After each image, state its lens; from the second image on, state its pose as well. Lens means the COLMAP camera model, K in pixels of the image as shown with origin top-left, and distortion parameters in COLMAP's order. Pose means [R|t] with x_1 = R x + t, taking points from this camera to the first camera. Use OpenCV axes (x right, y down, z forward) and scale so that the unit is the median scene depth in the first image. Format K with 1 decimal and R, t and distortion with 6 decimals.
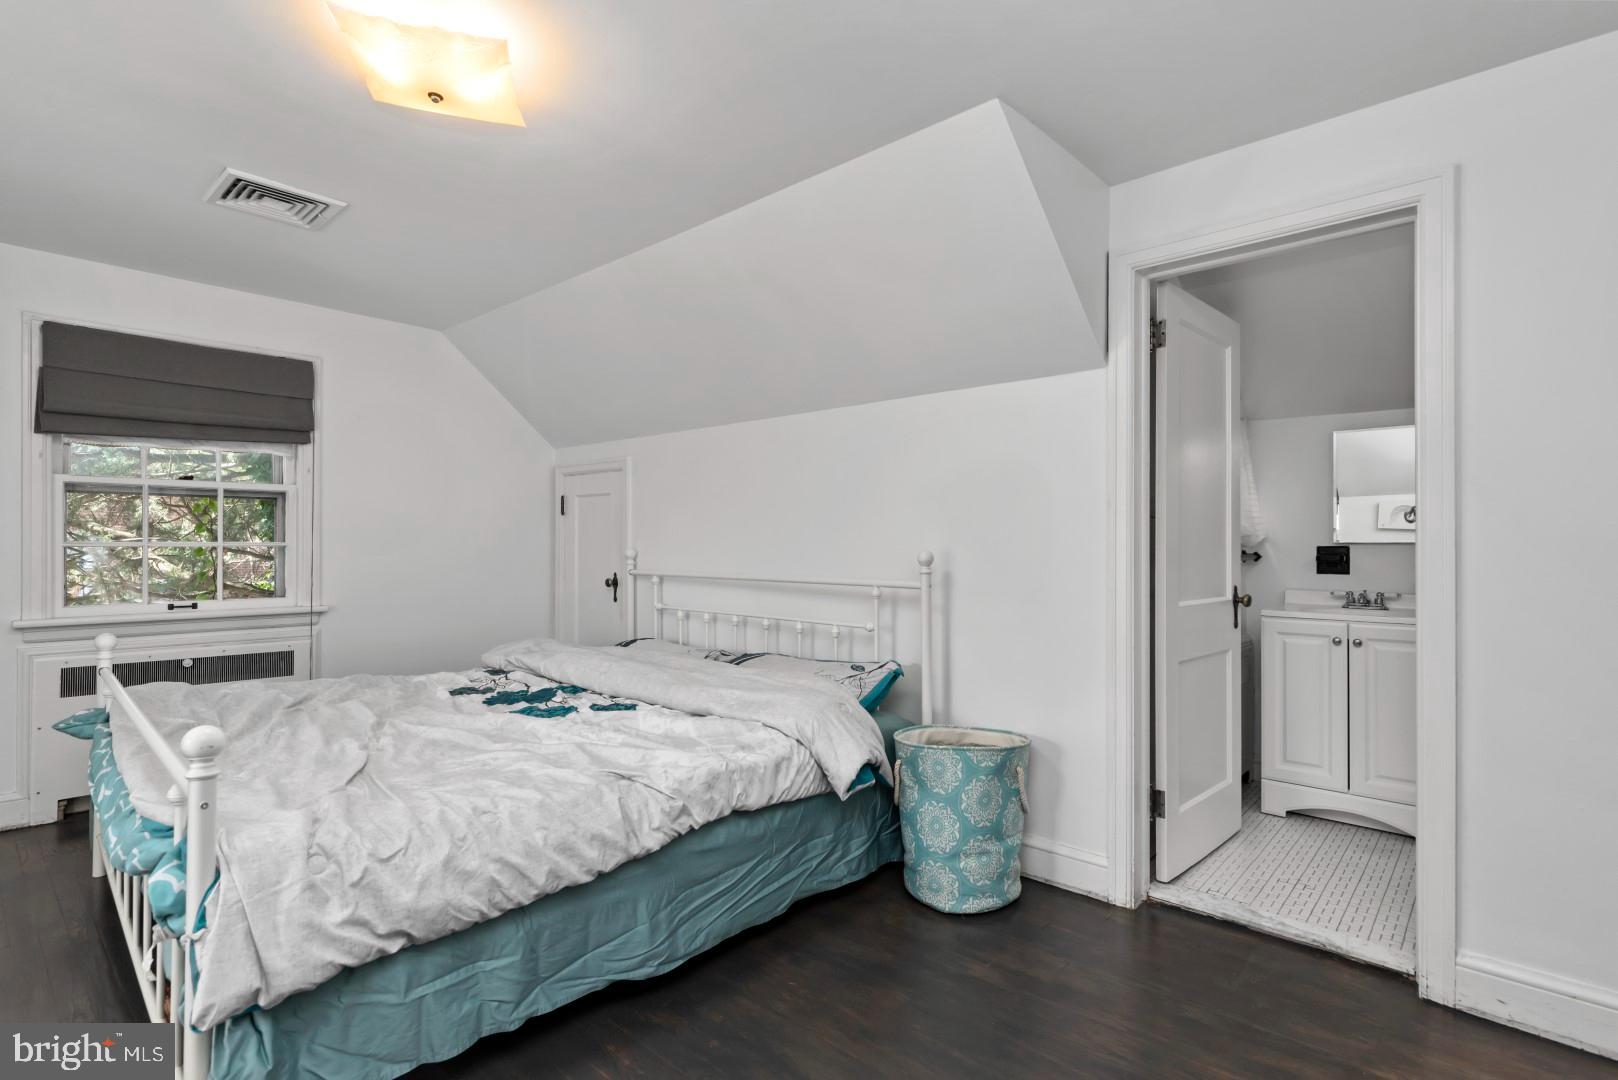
lens RADIAL K [[796.7, 0, 816.6], [0, 796.7, 538.2], [0, 0, 1]] dist [-0.000922, -0.000141]
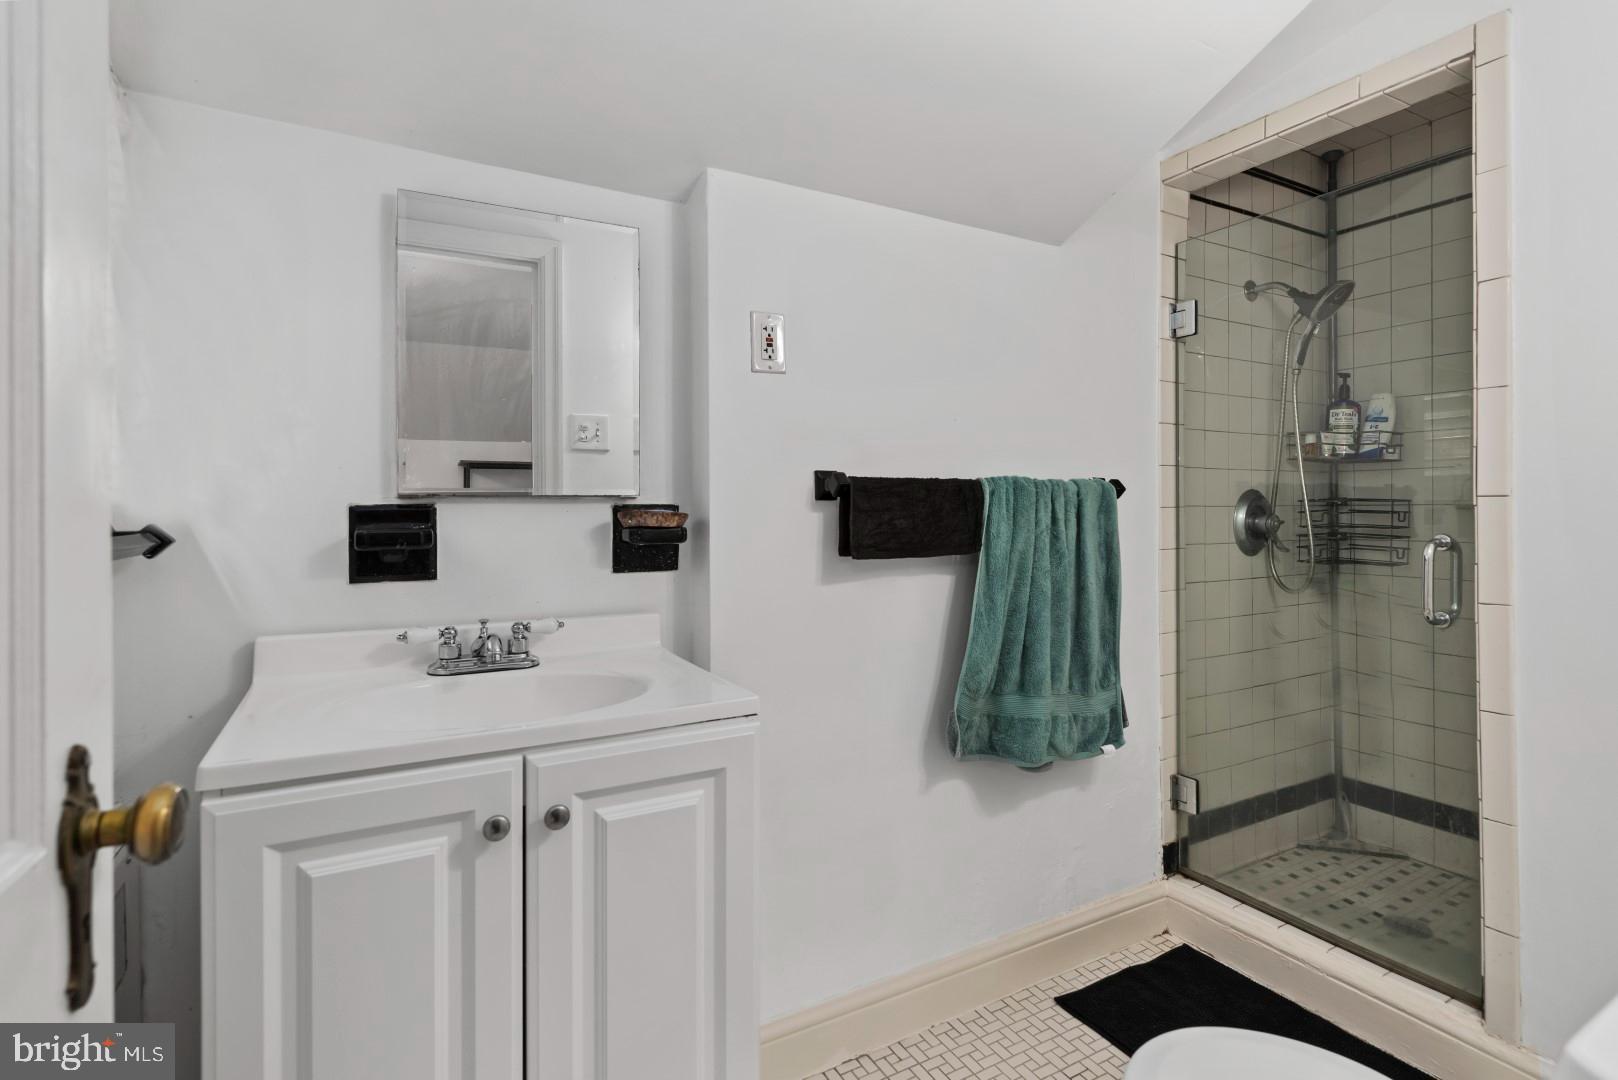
lens RADIAL K [[791.3, 0, 810.9], [0, 791.3, 506.8], [0, 0, 1]] dist [0.000340, -0.000005]
pose [[0.328310, -0.004575, 0.944559, 0.361070], [-0.003825, 0.999974, 0.006172, 0.007049], [-0.944562, -0.005639, 0.328284, 0.687748]]
